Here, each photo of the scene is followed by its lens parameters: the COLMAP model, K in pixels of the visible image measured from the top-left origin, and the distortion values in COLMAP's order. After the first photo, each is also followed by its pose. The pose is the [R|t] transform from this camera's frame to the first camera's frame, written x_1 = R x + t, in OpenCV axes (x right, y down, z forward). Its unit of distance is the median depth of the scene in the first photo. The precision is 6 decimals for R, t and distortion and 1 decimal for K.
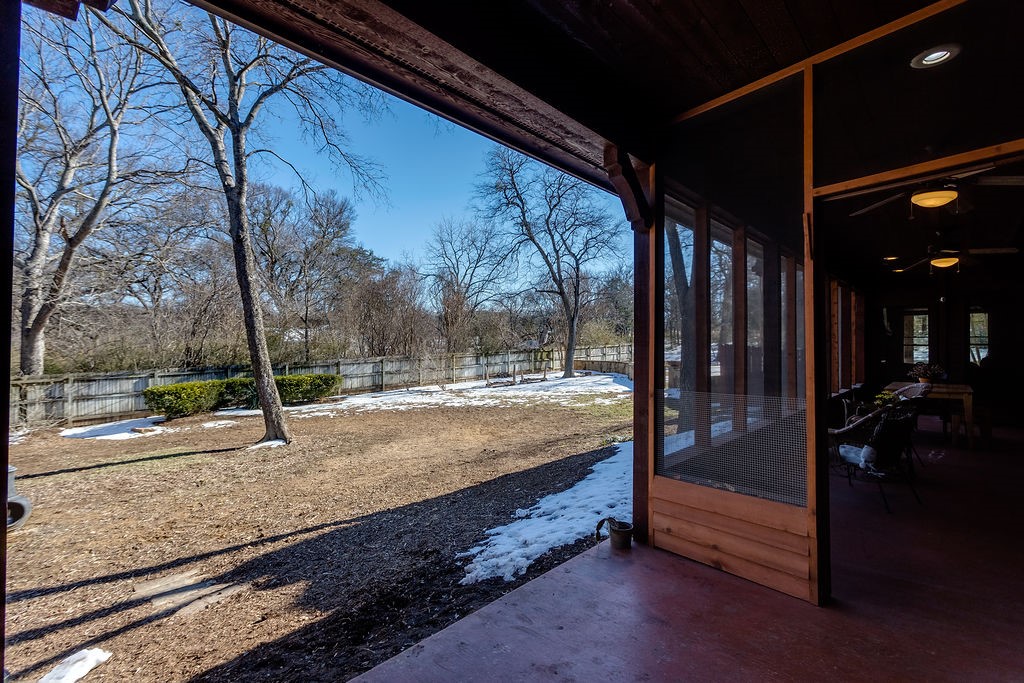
lens RADIAL K [[473.6, 0, 512.0], [0, 473.6, 341.5], [0, 0, 1]] dist [0.000914, -0.000351]
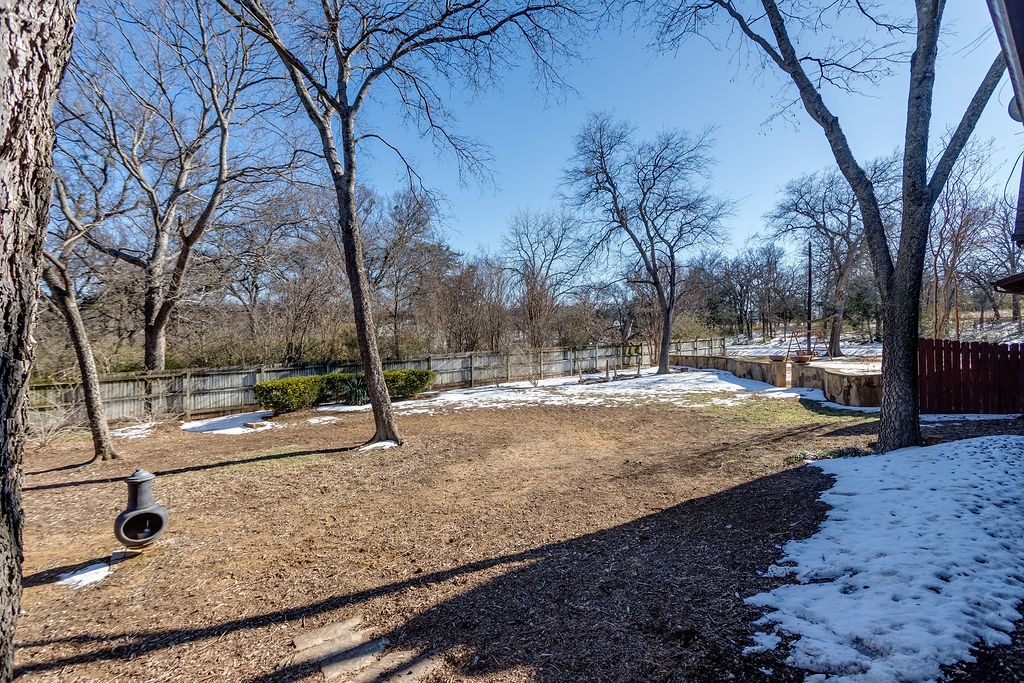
lens RADIAL K [[473.6, 0, 512.0], [0, 473.6, 341.5], [0, 0, 1]] dist [0.000914, -0.000351]
pose [[0.990589, -0.003768, -0.136819, -0.082851], [0.005439, 0.999915, 0.011838, -0.000169], [0.136763, -0.012470, 0.990525, 0.067118]]
